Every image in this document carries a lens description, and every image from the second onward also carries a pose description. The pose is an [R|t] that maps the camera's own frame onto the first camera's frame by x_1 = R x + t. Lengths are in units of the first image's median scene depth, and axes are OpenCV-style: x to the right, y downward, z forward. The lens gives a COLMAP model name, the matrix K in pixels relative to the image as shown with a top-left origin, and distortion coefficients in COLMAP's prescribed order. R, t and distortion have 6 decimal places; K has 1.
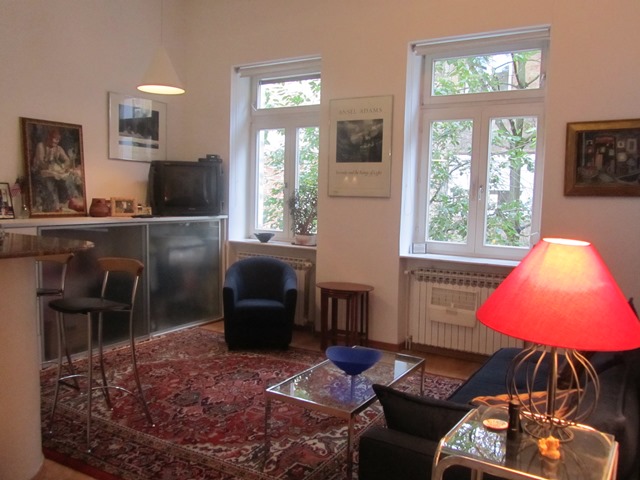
lens RADIAL K [[532.2, 0, 321.6], [0, 532.2, 239.4], [0, 0, 1]] dist [-0.016931, -0.003921]
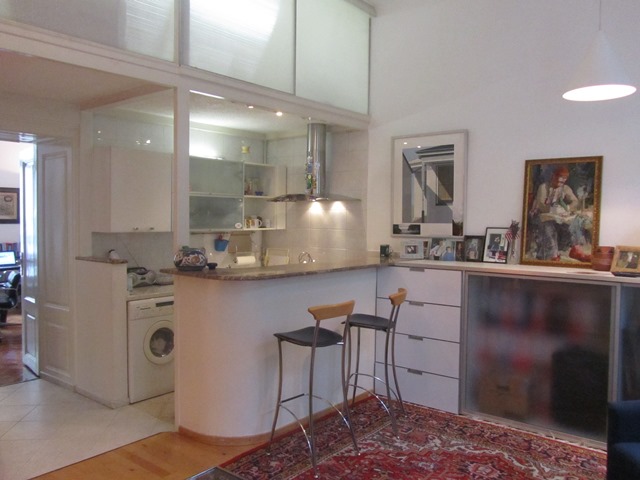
lens RADIAL K [[532.2, 0, 322.1], [0, 532.2, 240.3], [0, 0, 1]] dist [-0.016931, -0.003921]
pose [[-0.128785, 0.019387, -0.991483, 0.426212], [-0.097339, 0.994734, 0.032095, -0.075520], [0.986884, 0.100643, -0.126220, 0.728143]]
